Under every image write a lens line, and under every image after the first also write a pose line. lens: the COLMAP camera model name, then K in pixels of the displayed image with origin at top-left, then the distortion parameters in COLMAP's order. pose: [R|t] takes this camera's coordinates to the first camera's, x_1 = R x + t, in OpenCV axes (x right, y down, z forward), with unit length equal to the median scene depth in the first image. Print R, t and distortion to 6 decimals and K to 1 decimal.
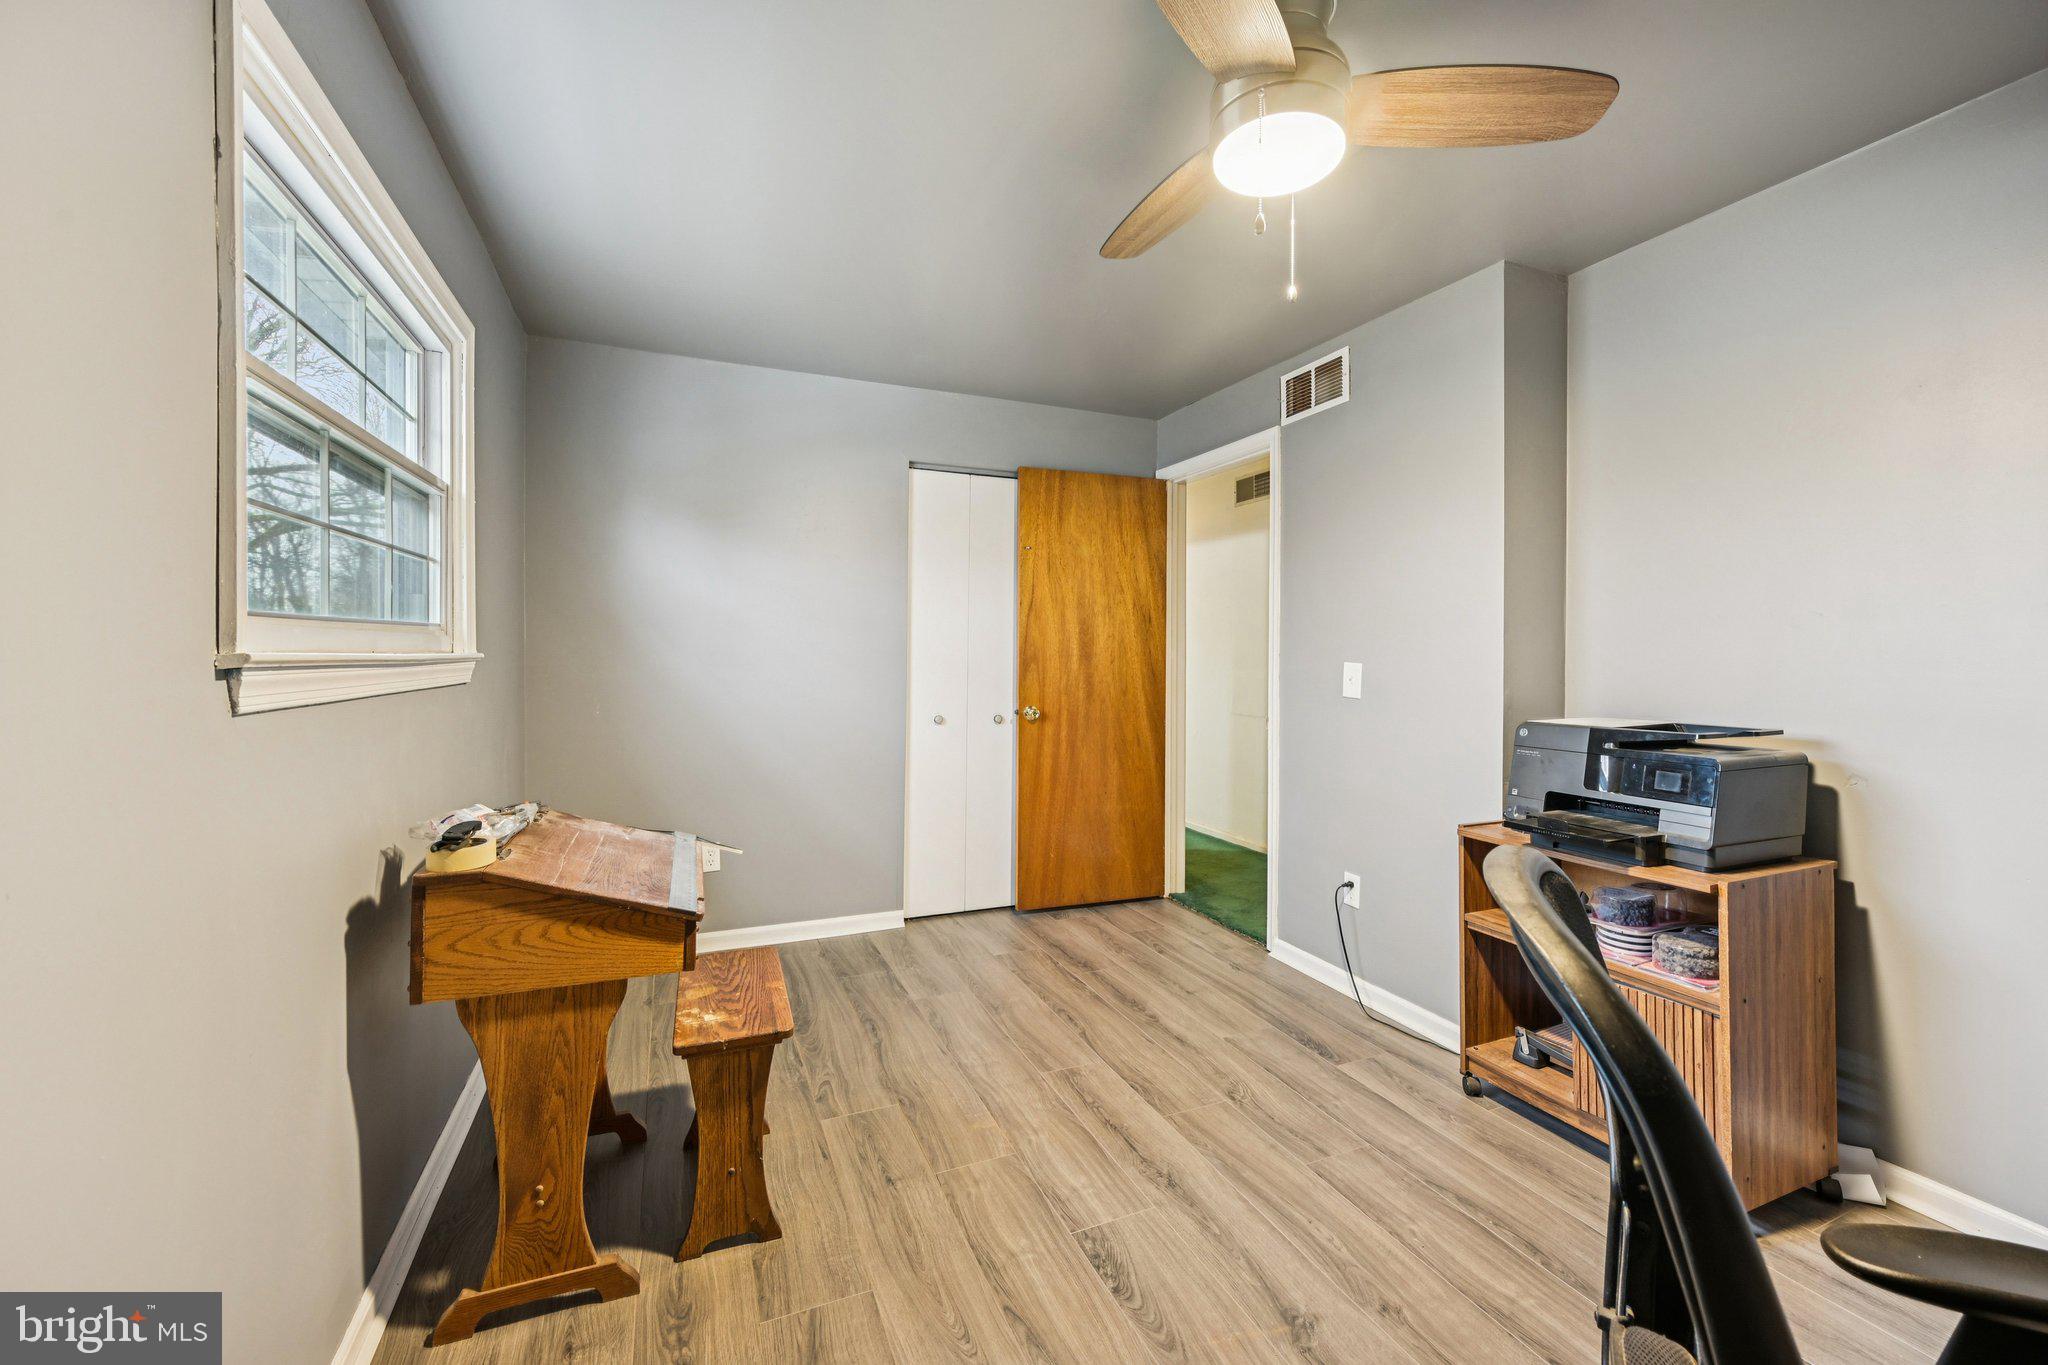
lens RADIAL K [[816.6, 0, 1022.6], [0, 816.6, 661.3], [0, 0, 1]] dist [-0.000910, 0.000010]
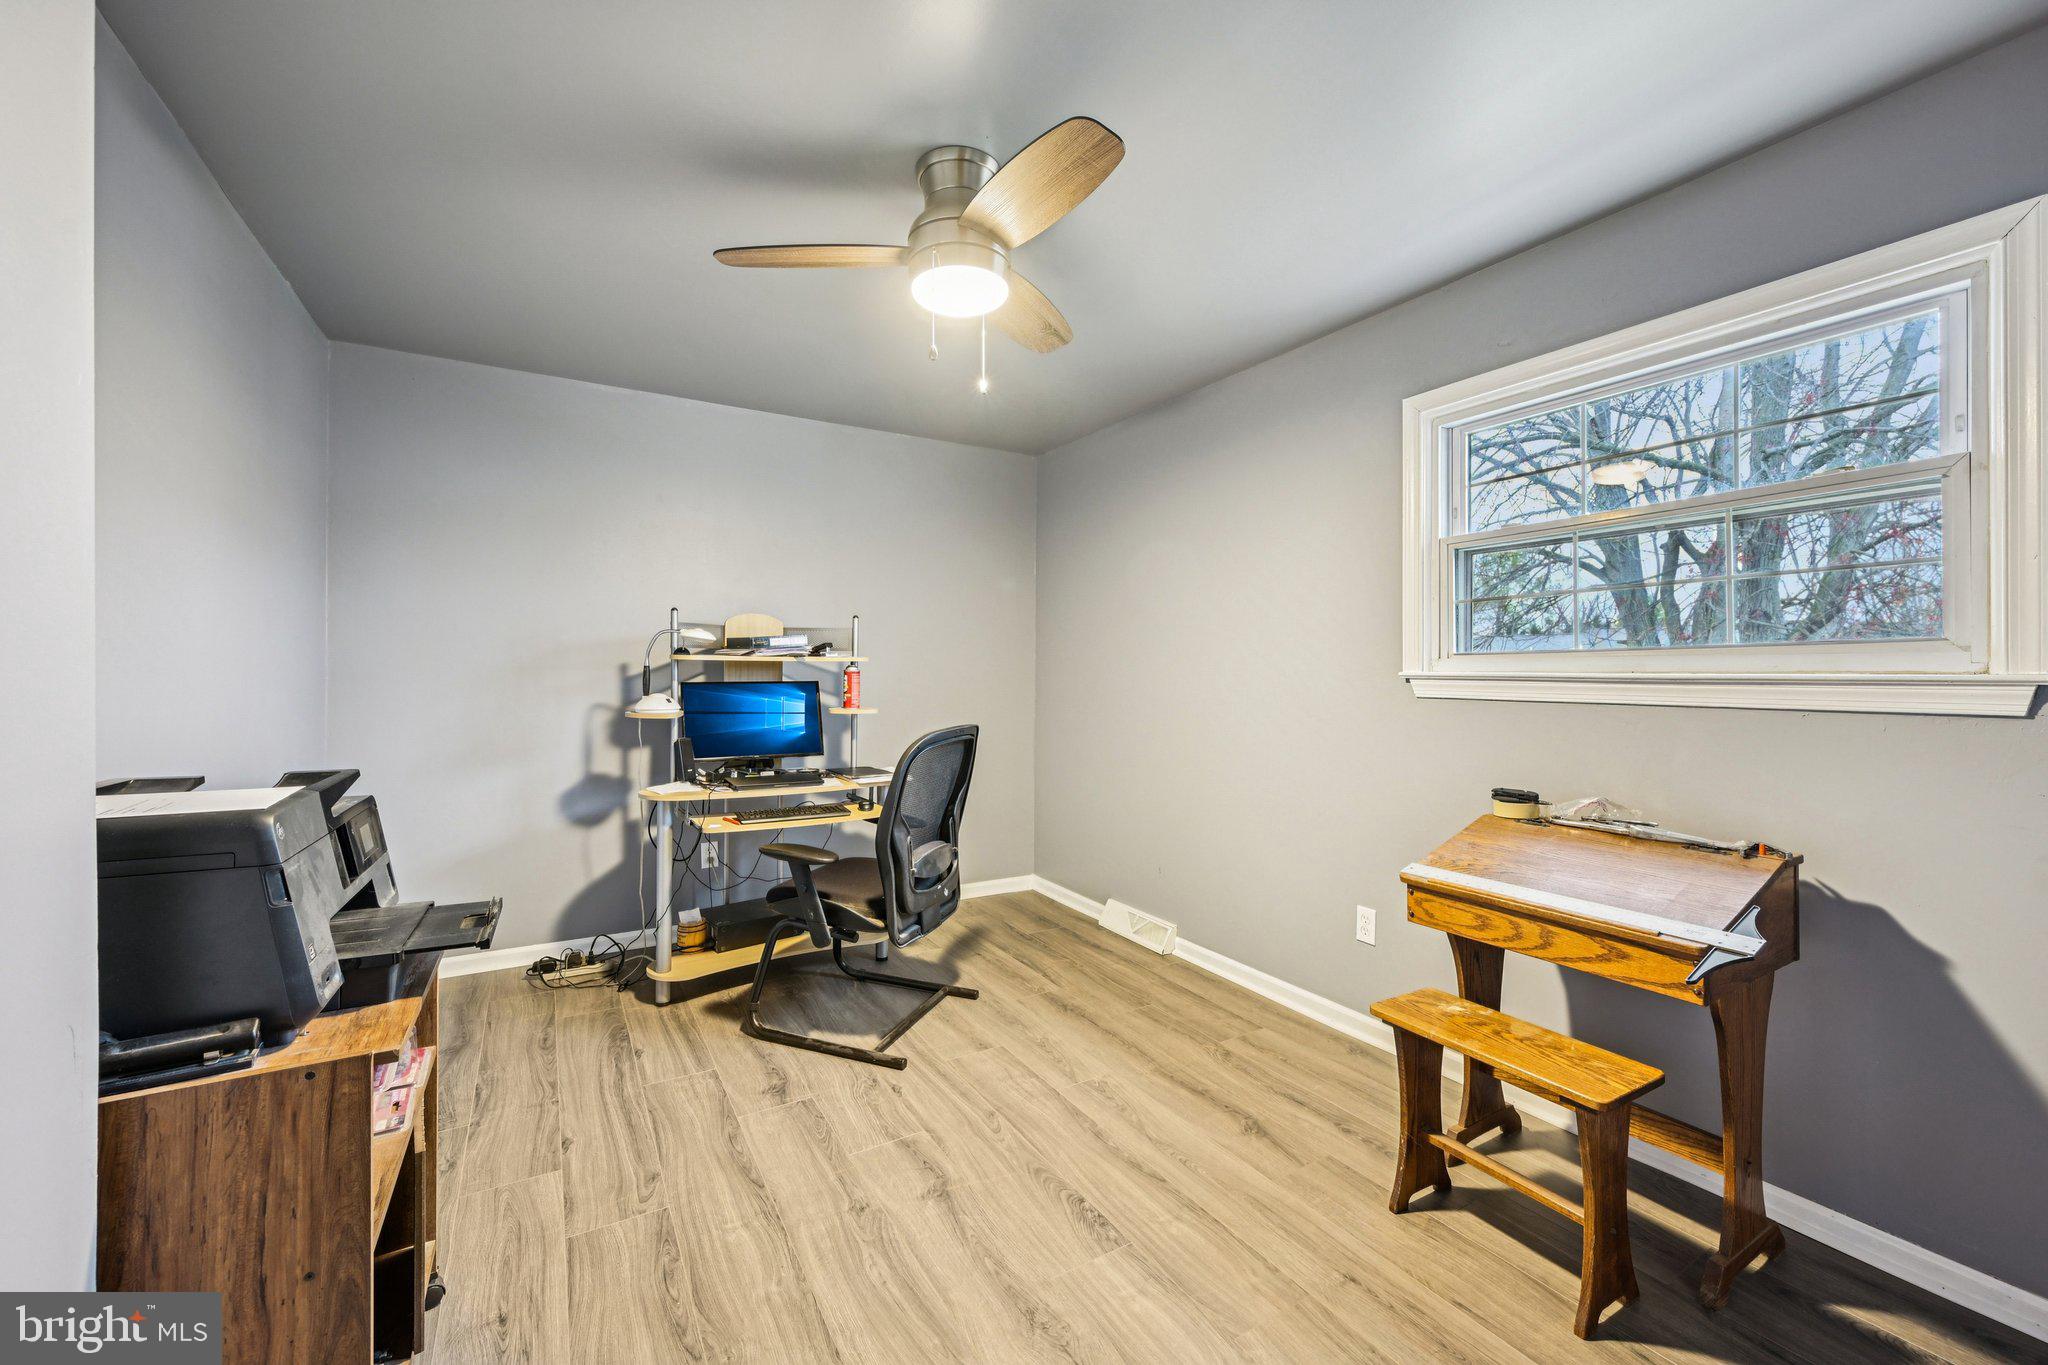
lens RADIAL K [[816.6, 0, 1022.6], [0, 816.6, 661.3], [0, 0, 1]] dist [-0.000910, 0.000010]
pose [[-0.991192, -0.007651, -0.132215, 0.338623], [-0.007655, 0.999971, -0.000474, -0.019643], [0.132214, 0.000542, -0.991221, 2.020525]]
